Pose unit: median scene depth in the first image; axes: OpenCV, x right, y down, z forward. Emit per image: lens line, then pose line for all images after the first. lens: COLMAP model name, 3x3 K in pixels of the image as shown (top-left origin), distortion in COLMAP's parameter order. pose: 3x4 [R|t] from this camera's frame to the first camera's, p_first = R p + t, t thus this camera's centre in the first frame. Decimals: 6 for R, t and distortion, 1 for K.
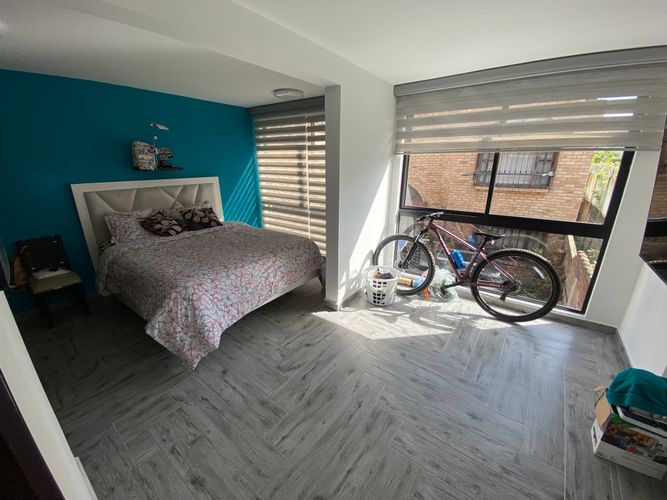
lens RADIAL K [[271.5, 0, 333.5], [0, 271.5, 250.0], [0, 0, 1]] dist [0.030779, -0.025980]
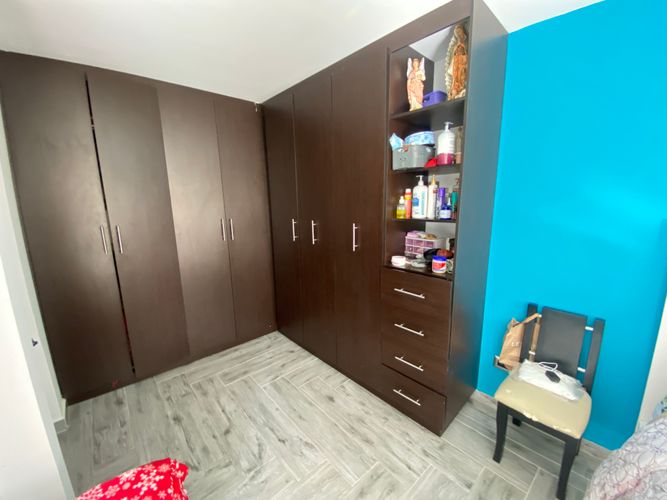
lens RADIAL K [[271.5, 0, 333.5], [0, 271.5, 250.0], [0, 0, 1]] dist [0.030779, -0.025980]
pose [[-0.195379, 0.181056, -0.963870, -0.400582], [-0.289617, 0.928328, 0.233086, -0.124470], [0.936989, 0.324693, -0.128938, 0.490383]]
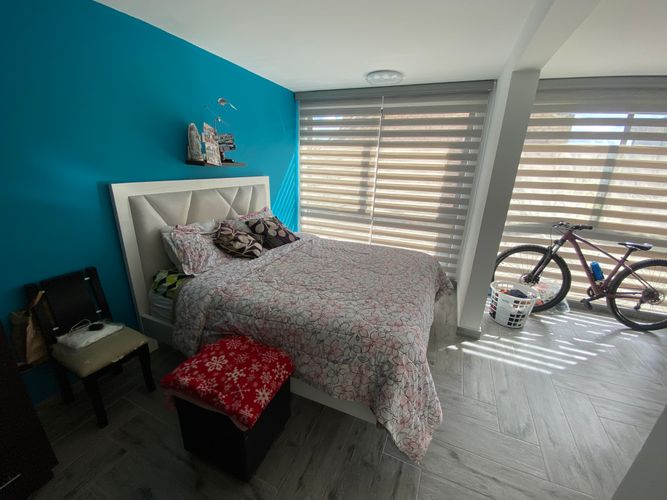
lens RADIAL K [[271.5, 0, 333.5], [0, 271.5, 250.0], [0, 0, 1]] dist [0.030779, -0.025980]
pose [[0.973138, -0.038753, 0.226938, -0.536527], [0.038919, 0.999235, 0.003747, -0.064029], [-0.226909, 0.005185, 0.973902, 0.244899]]
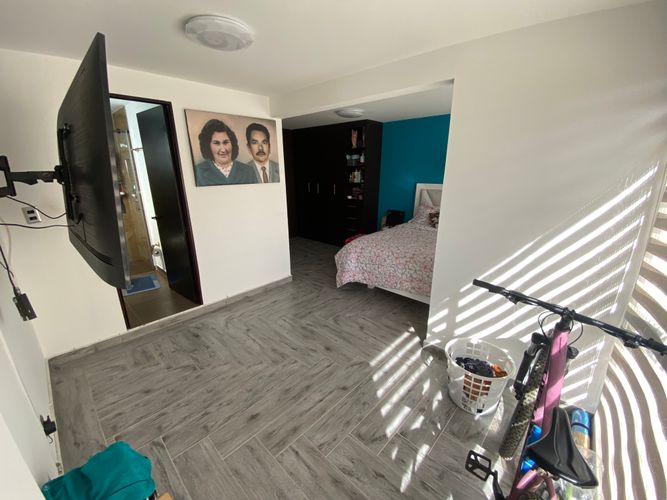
lens RADIAL K [[271.5, 0, 333.5], [0, 271.5, 250.0], [0, 0, 1]] dist [0.030779, -0.025980]
pose [[-0.112304, 0.285512, -0.951772, 0.682161], [-0.307028, 0.900992, 0.306507, -0.196621], [0.945051, 0.326643, -0.013524, 0.582633]]
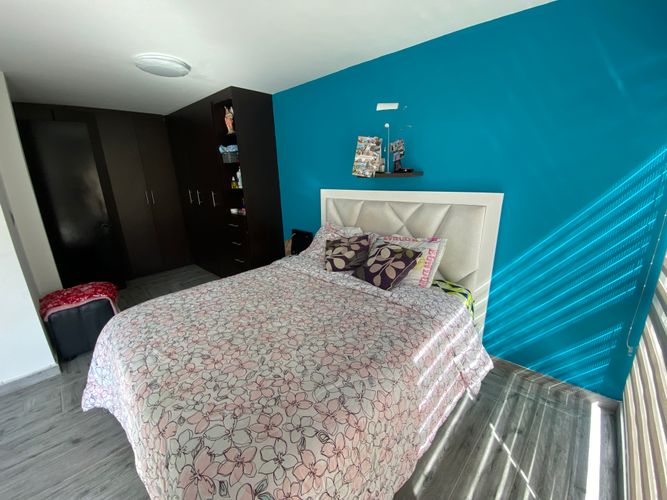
lens RADIAL K [[271.5, 0, 333.5], [0, 271.5, 250.0], [0, 0, 1]] dist [0.030779, -0.025980]
pose [[-0.117616, 0.275009, -0.954220, 0.057115], [-0.287176, 0.910415, 0.297781, -0.301254], [0.950629, 0.309053, -0.028103, 0.988941]]
